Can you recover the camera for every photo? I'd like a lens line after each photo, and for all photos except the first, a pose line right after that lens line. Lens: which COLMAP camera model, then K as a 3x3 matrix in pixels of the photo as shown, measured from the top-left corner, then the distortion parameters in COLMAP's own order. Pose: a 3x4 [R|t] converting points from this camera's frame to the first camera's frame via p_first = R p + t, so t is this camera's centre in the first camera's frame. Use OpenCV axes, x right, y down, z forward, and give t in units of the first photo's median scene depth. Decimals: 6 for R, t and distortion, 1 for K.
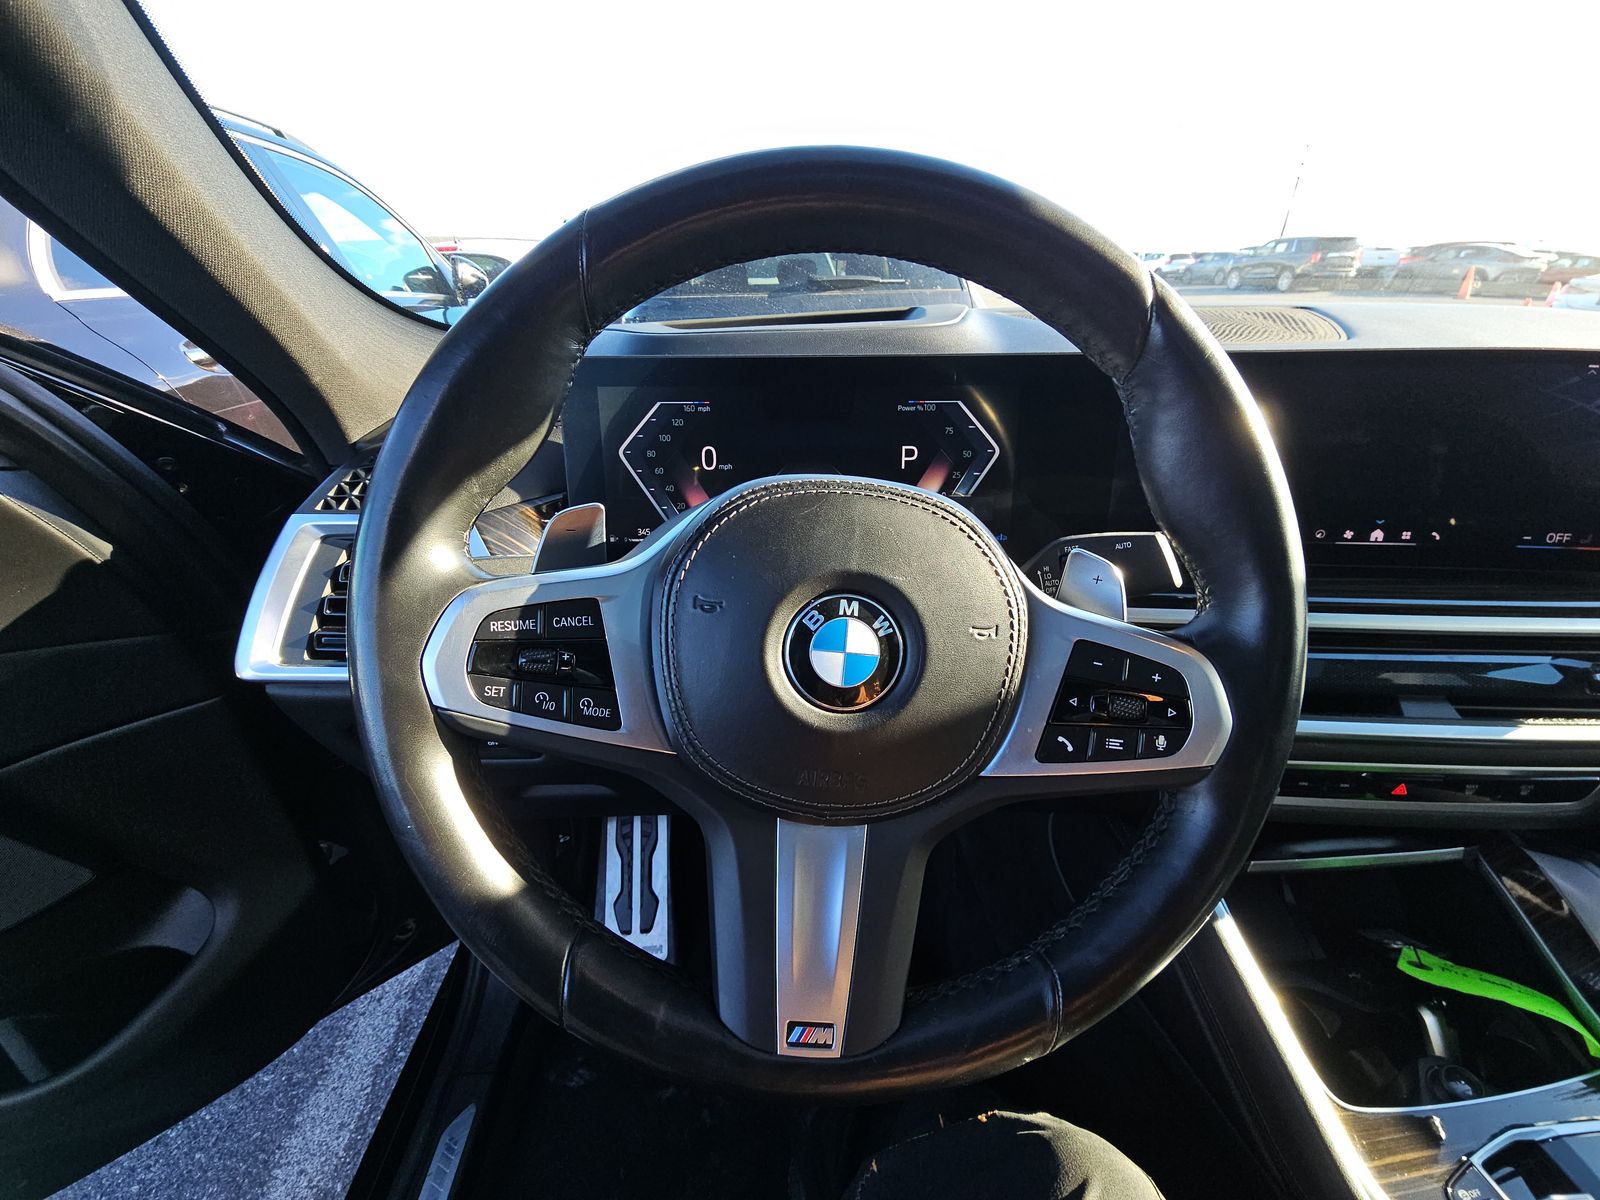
lens RADIAL K [[643.5, 0, 800.0], [0, 643.5, 600.0], [0, 0, 1]] dist [0.024873, -0.017577]
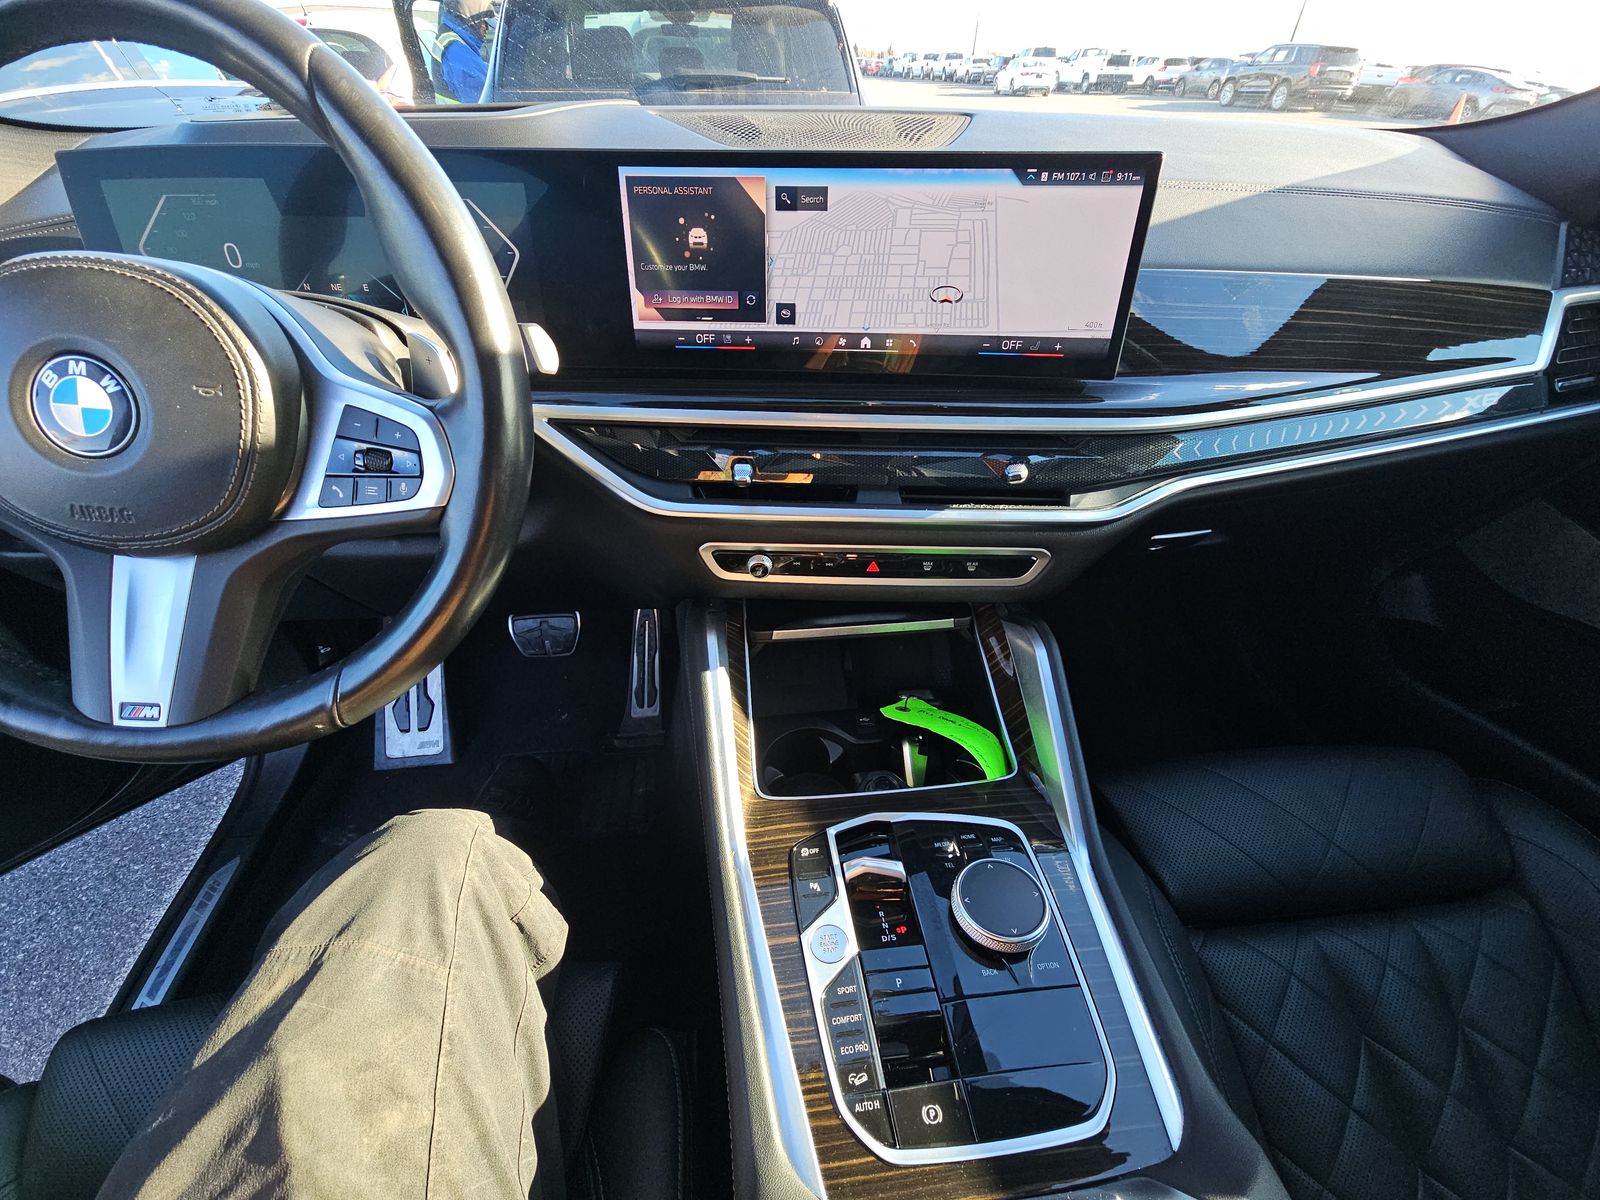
lens RADIAL K [[643.5, 0, 800.0], [0, 643.5, 600.0], [0, 0, 1]] dist [0.024873, -0.017577]
pose [[0.998221, -0.009764, 0.058821, 0.382748], [-0.003385, 0.975631, 0.219390, 0.047480], [-0.059529, -0.219198, 0.973863, -0.092272]]
